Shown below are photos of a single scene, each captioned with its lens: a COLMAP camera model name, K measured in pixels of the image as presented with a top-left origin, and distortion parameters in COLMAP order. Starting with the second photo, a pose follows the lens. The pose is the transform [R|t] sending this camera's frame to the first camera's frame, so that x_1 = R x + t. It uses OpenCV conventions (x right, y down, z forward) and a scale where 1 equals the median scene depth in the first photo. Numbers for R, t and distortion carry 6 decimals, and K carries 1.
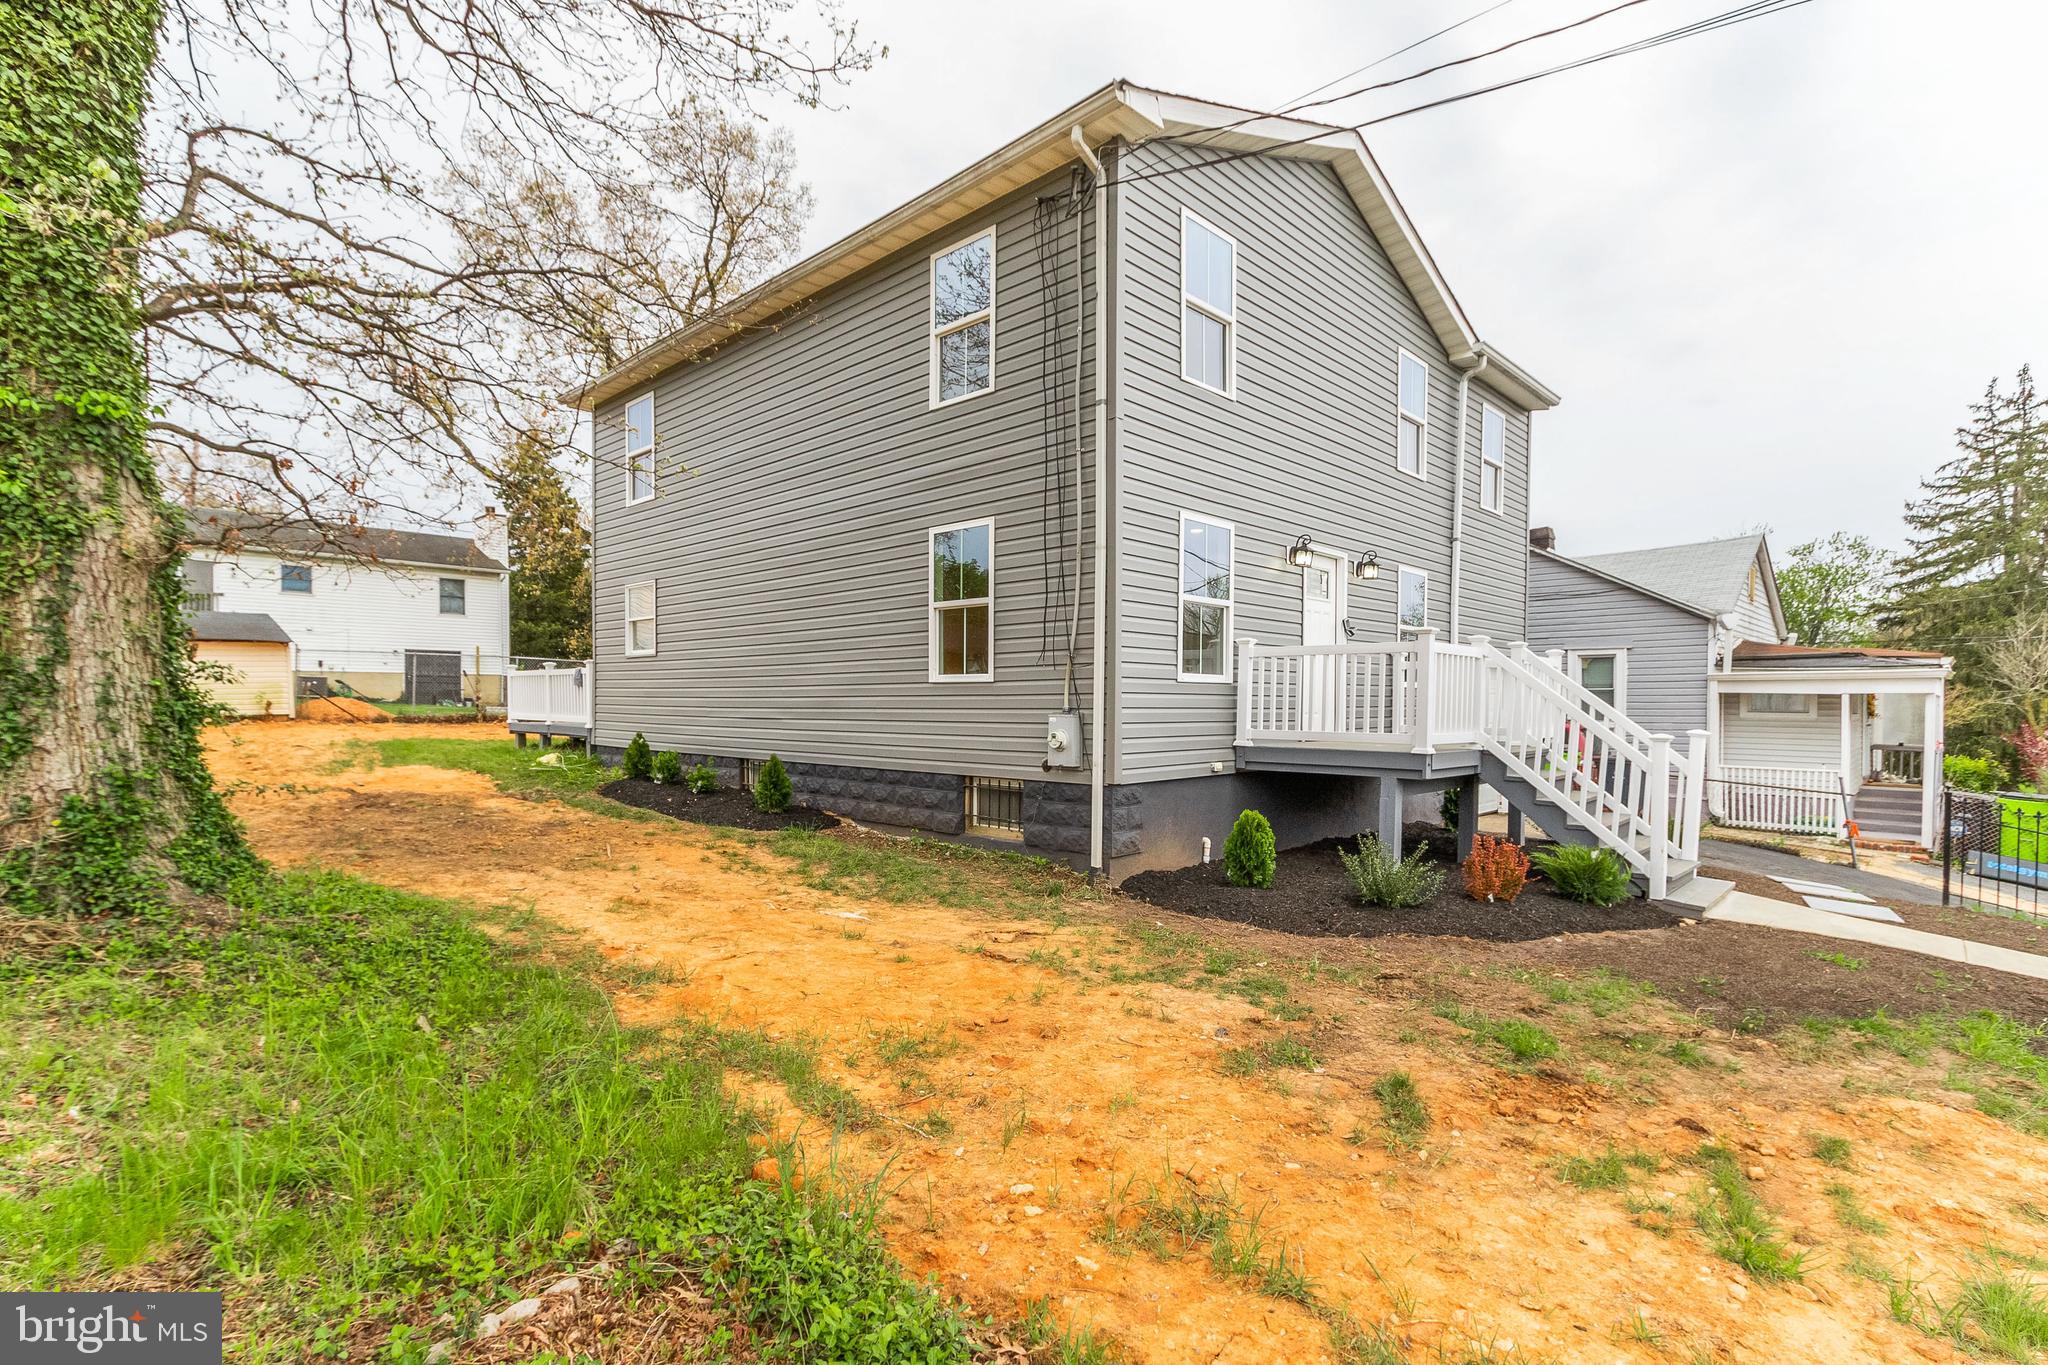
lens RADIAL K [[965.6, 0, 1015.4], [0, 965.6, 739.7], [0, 0, 1]] dist [0.001956, 0.000231]
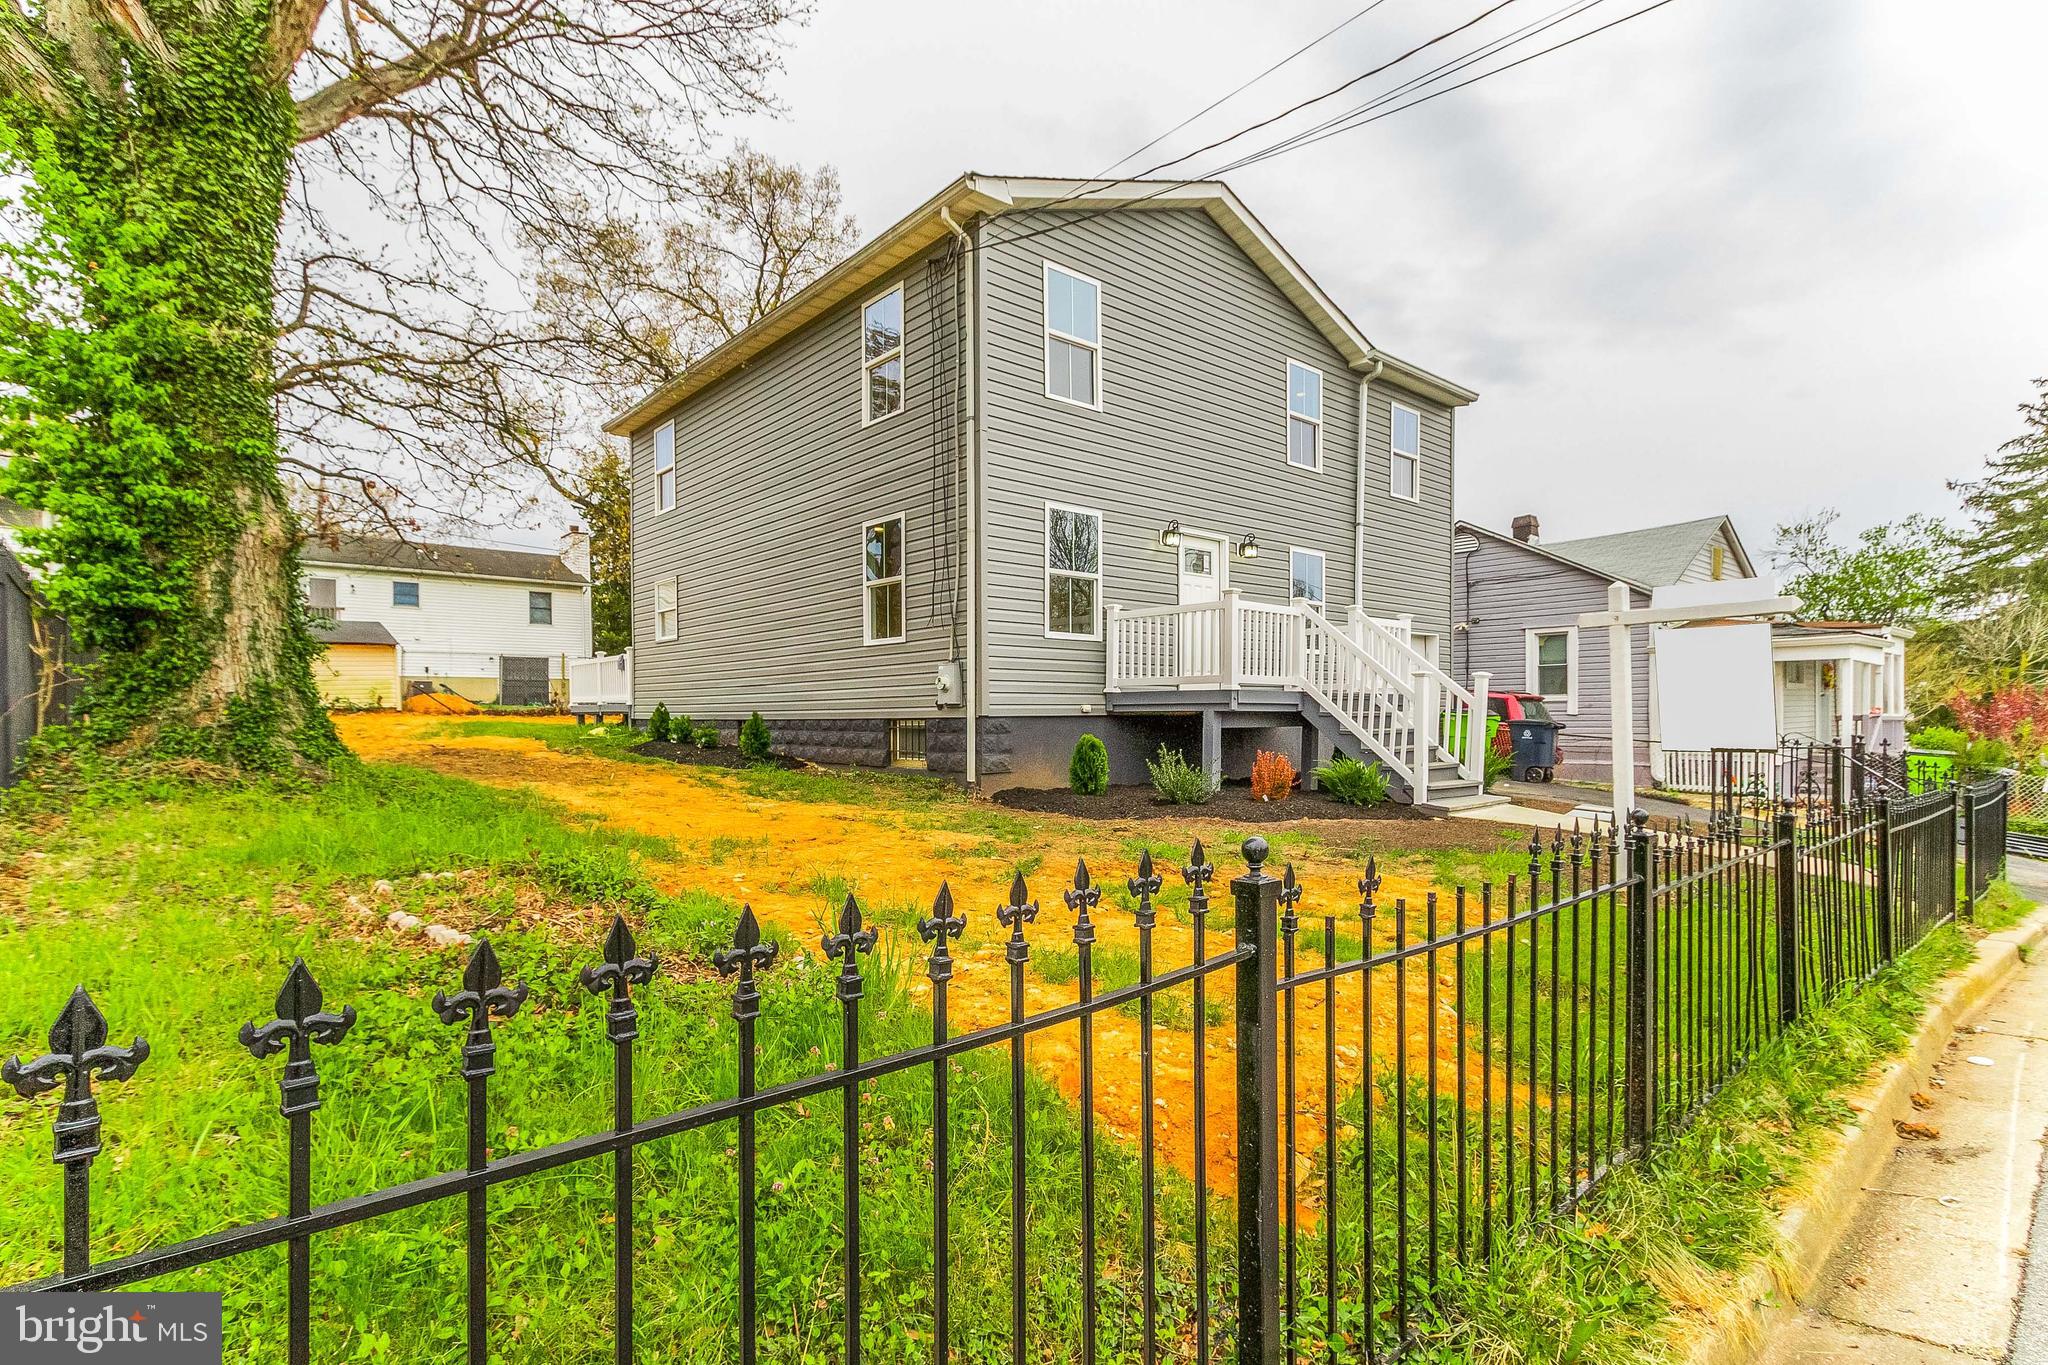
lens RADIAL K [[982.5, 0, 1024.3], [0, 982.5, 752.0], [0, 0, 1]] dist [0.003214, -0.000349]
pose [[0.996269, -0.006783, -0.086039, 0.241372], [0.006604, 0.999975, -0.002355, 0.087492], [0.086053, 0.001778, 0.996289, -0.264645]]
